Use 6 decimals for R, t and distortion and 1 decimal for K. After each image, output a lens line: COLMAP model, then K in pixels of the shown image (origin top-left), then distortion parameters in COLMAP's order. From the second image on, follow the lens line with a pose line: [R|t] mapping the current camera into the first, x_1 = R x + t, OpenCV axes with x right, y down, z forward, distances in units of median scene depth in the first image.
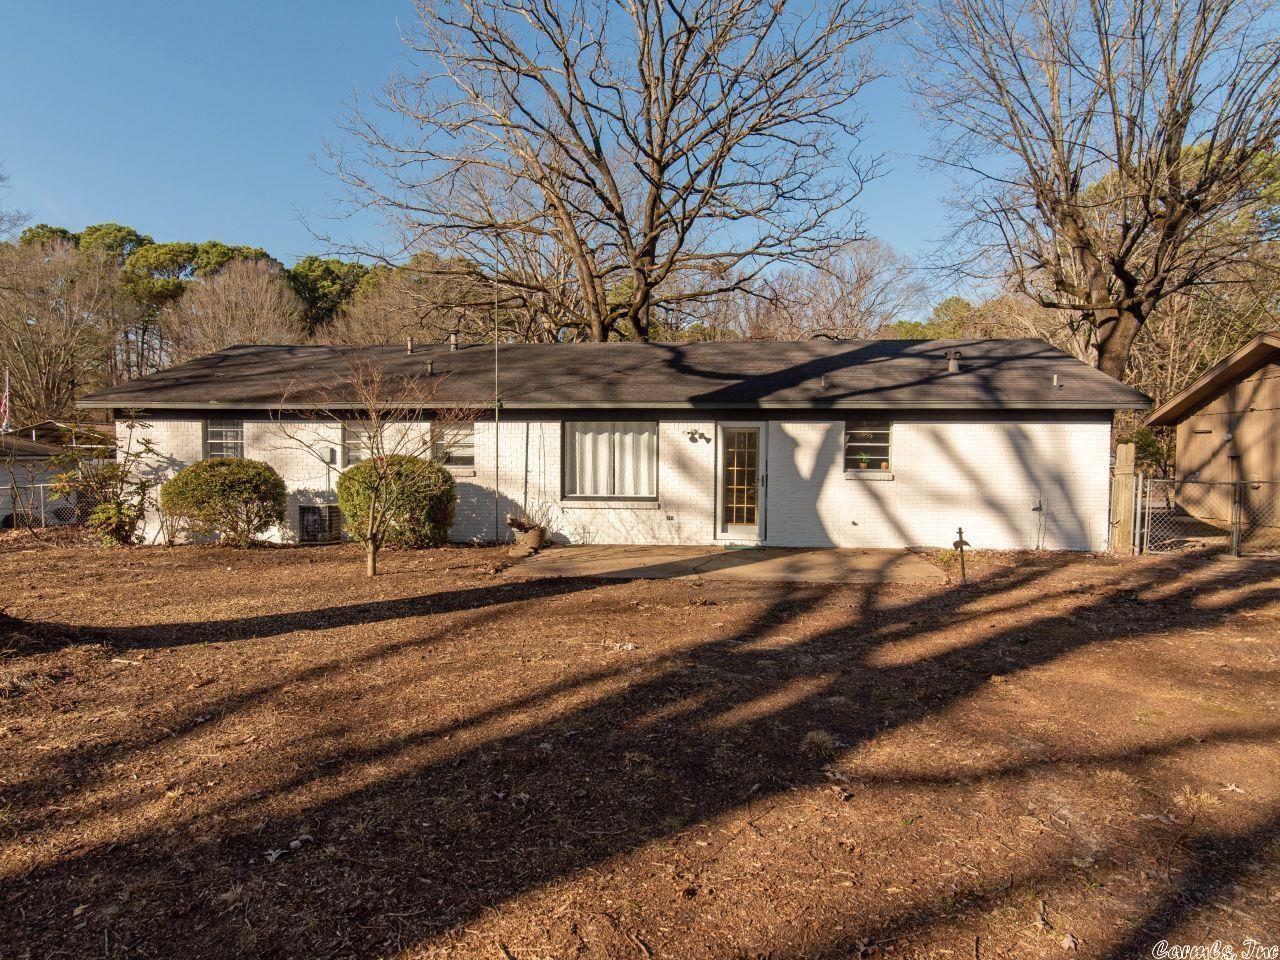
lens RADIAL K [[780.5, 0, 640.0], [0, 780.5, 480.0], [0, 0, 1]] dist [0.002914, -0.000733]
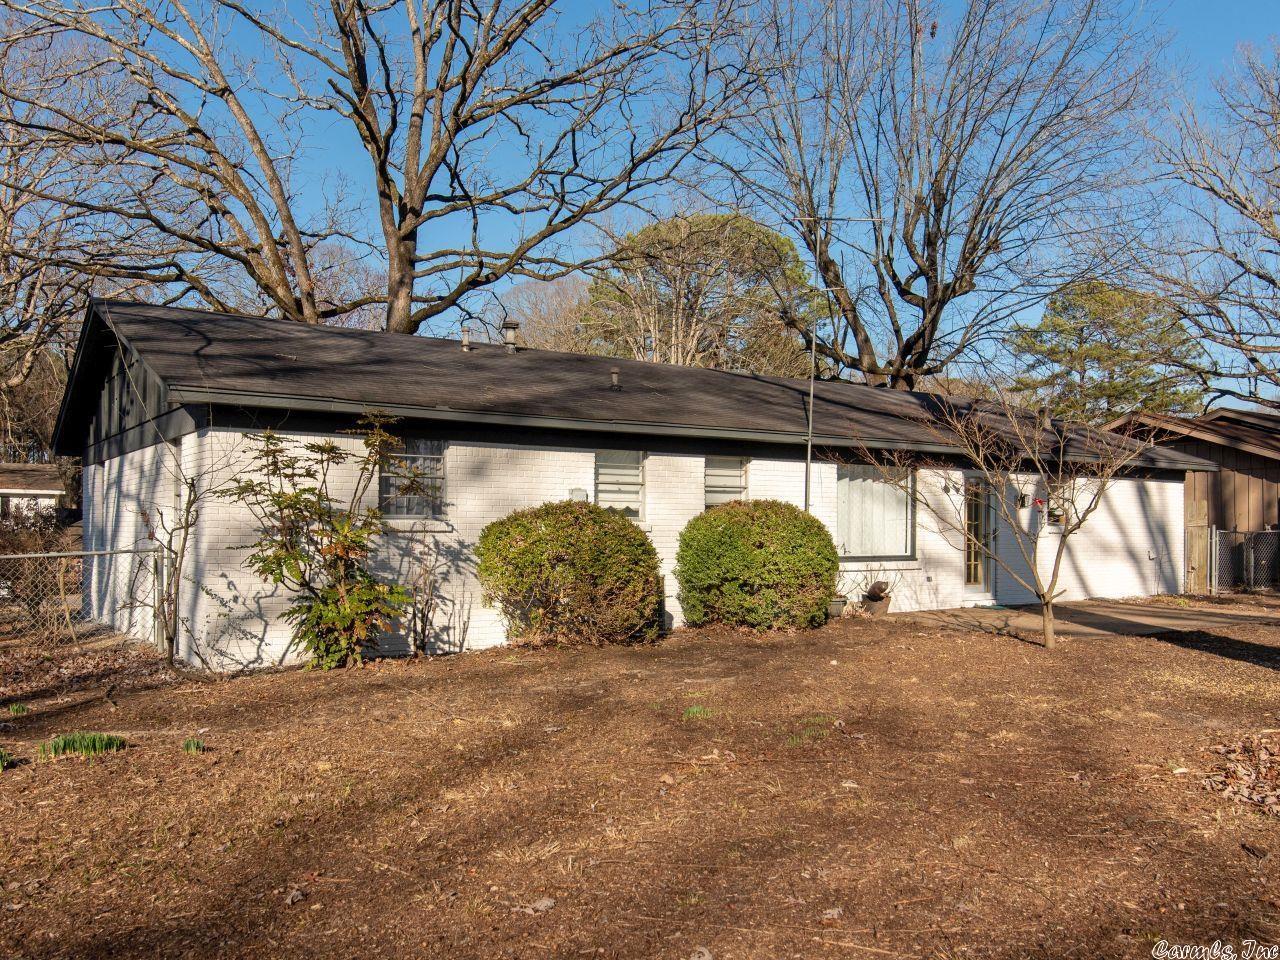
lens RADIAL K [[938.6, 0, 640.0], [0, 938.6, 480.0], [0, 0, 1]] dist [0.038522, 0.000800]
pose [[0.807689, 0.023476, 0.589141, -0.836679], [0.004559, 0.998928, -0.046055, -0.013769], [-0.589591, 0.039884, 0.806717, 0.346171]]
